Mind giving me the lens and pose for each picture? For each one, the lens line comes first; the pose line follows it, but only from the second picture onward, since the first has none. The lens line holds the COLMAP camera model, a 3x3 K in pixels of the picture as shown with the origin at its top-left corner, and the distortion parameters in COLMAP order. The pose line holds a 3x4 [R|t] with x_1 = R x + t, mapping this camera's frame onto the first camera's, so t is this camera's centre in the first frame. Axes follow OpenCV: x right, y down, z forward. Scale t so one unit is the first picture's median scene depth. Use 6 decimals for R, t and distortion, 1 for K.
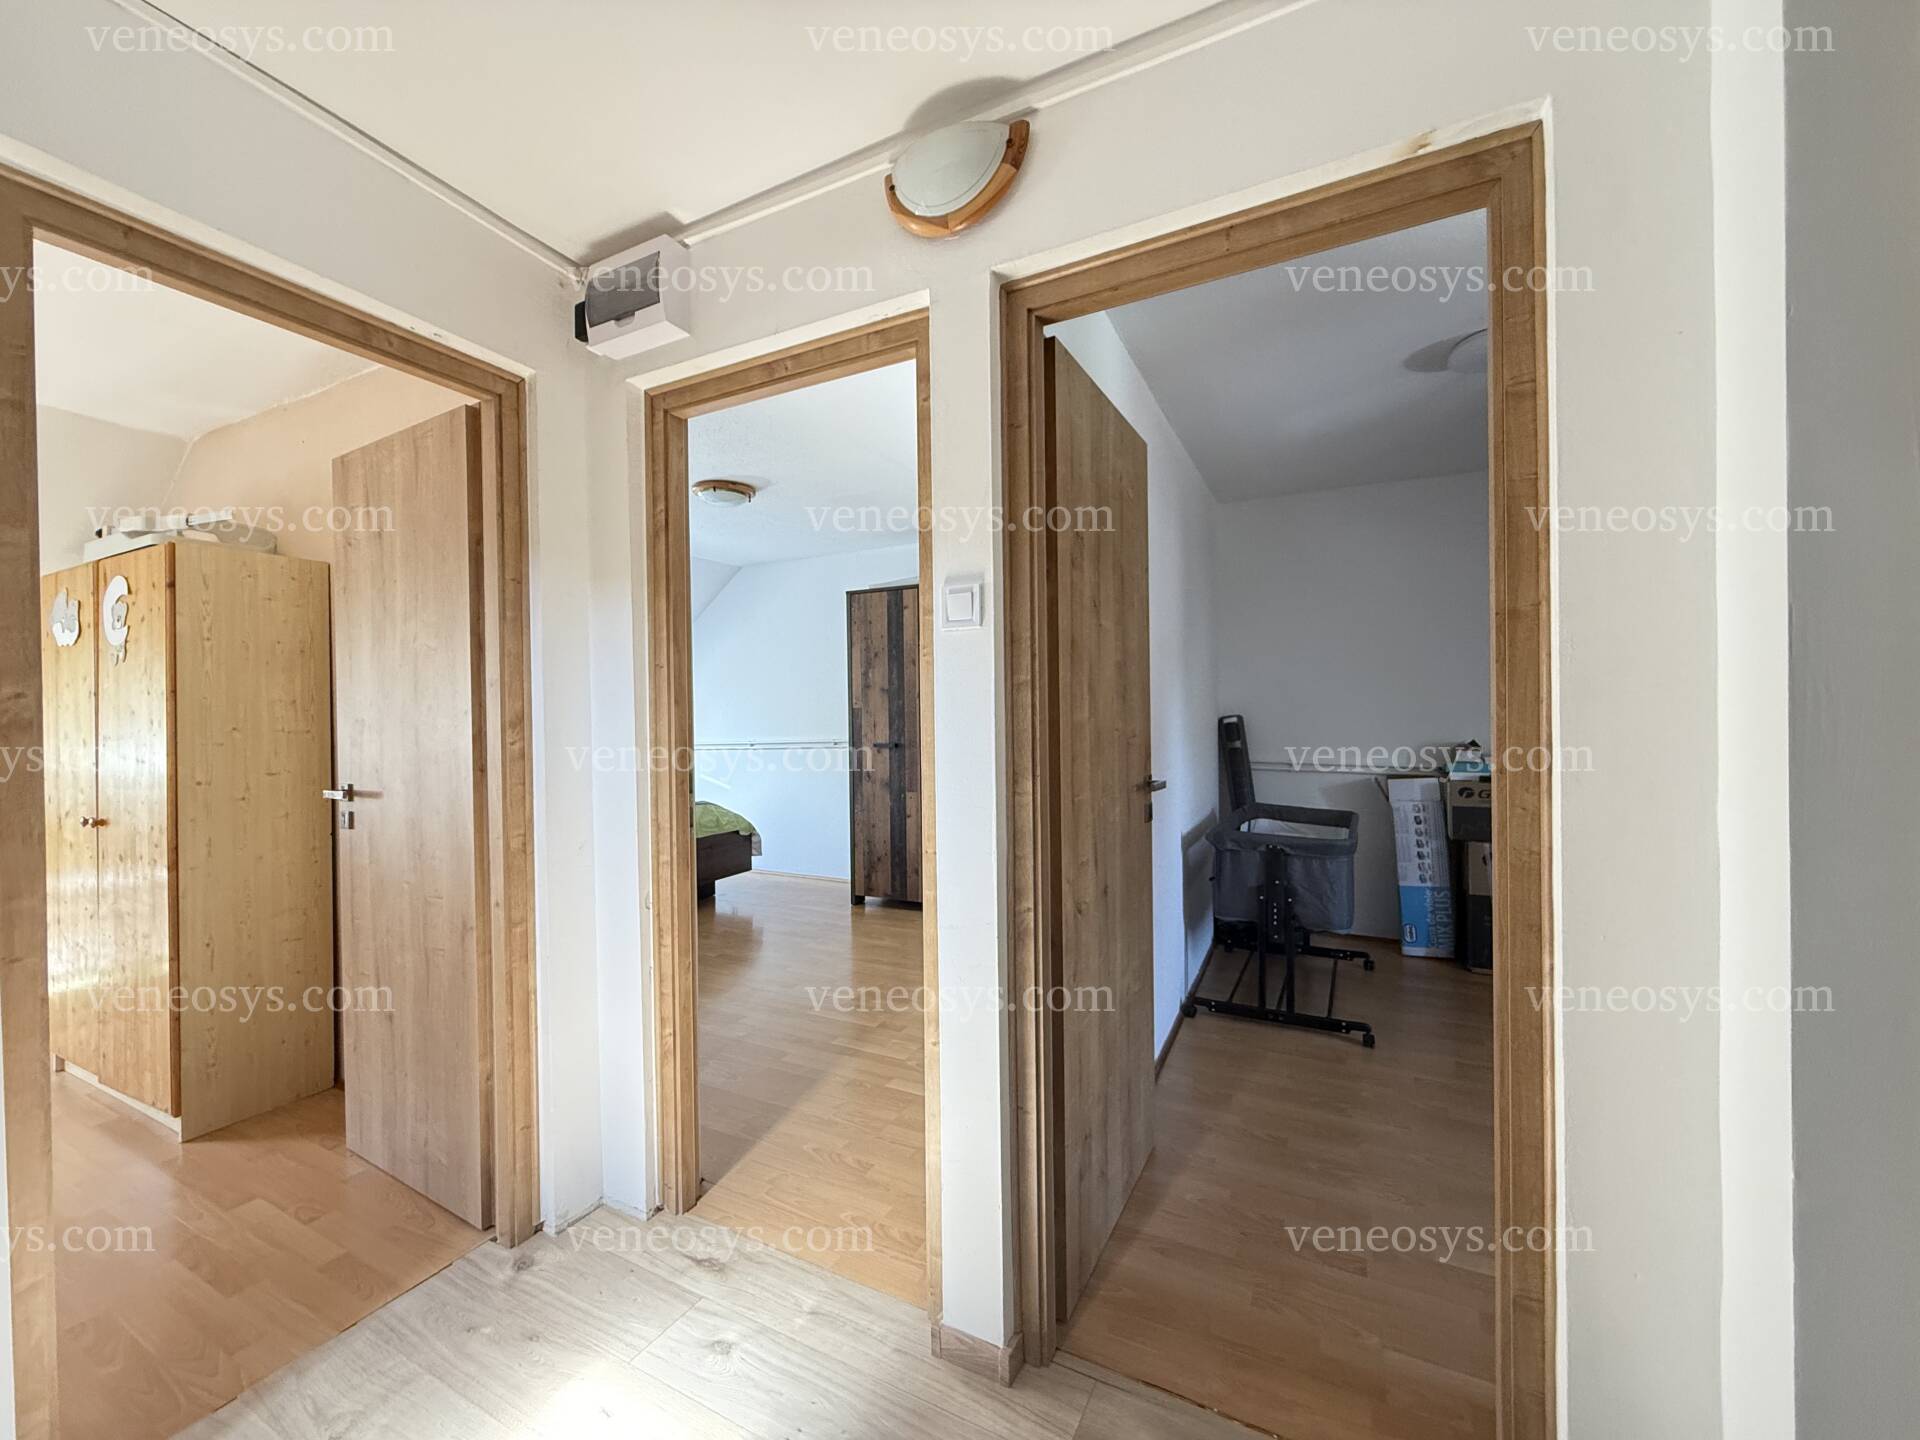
lens RADIAL K [[762.1, 0, 954.1], [0, 762.1, 716.8], [0, 0, 1]] dist [0.000093, 0.000076]
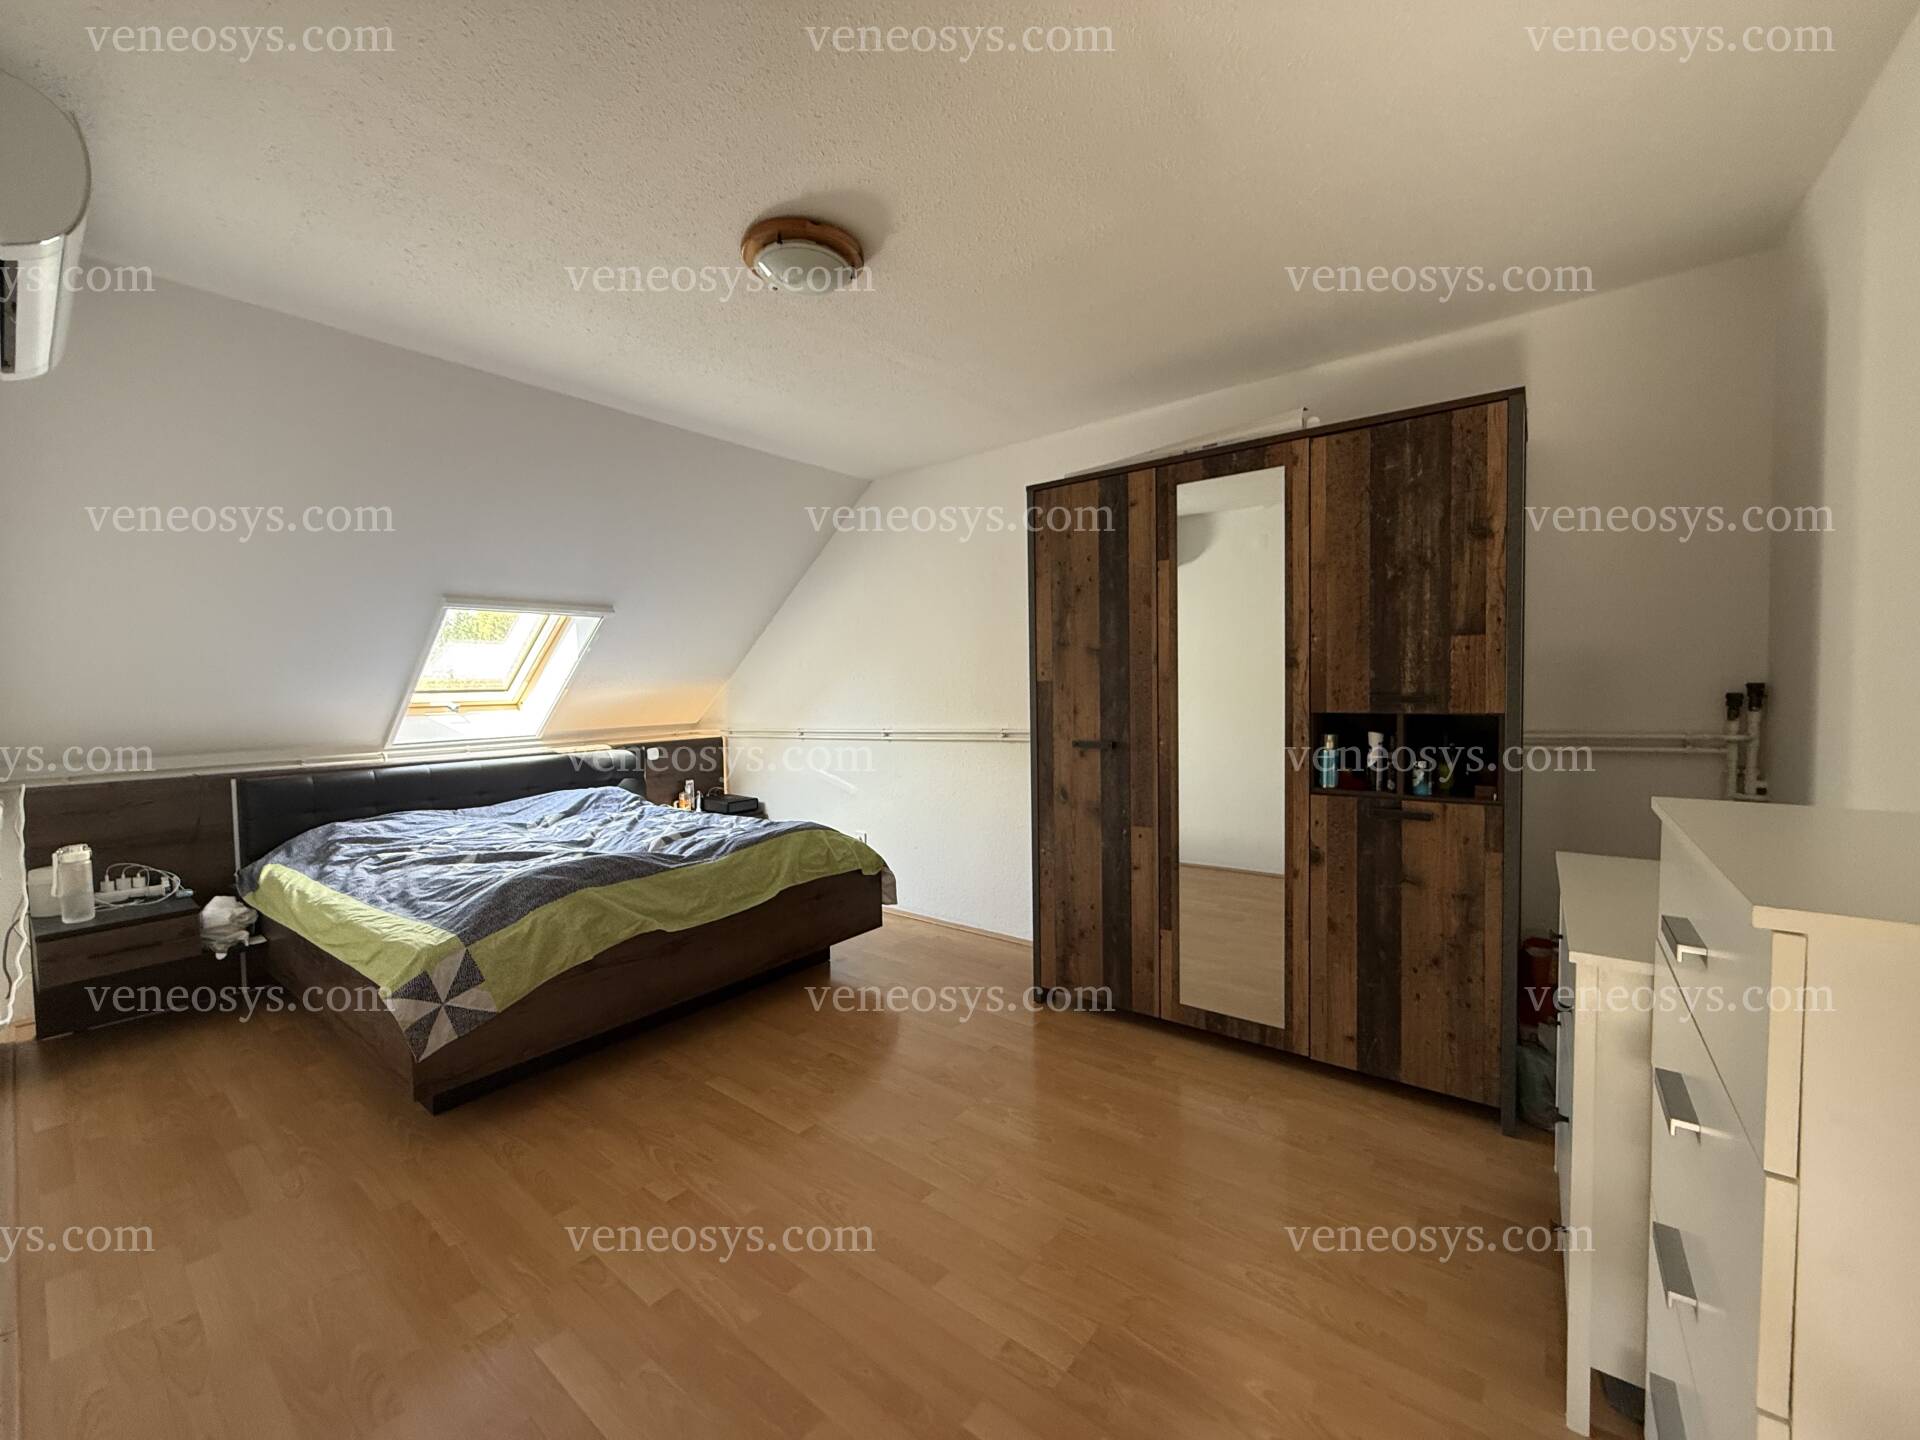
lens RADIAL K [[762.1, 0, 960.5], [0, 762.1, 721.4], [0, 0, 1]] dist [0.000093, 0.000076]
pose [[0.981573, 0.004578, -0.191031, -0.083386], [0.002730, 0.999275, 0.037975, -0.003205], [0.191067, -0.037796, 0.980849, 0.425942]]
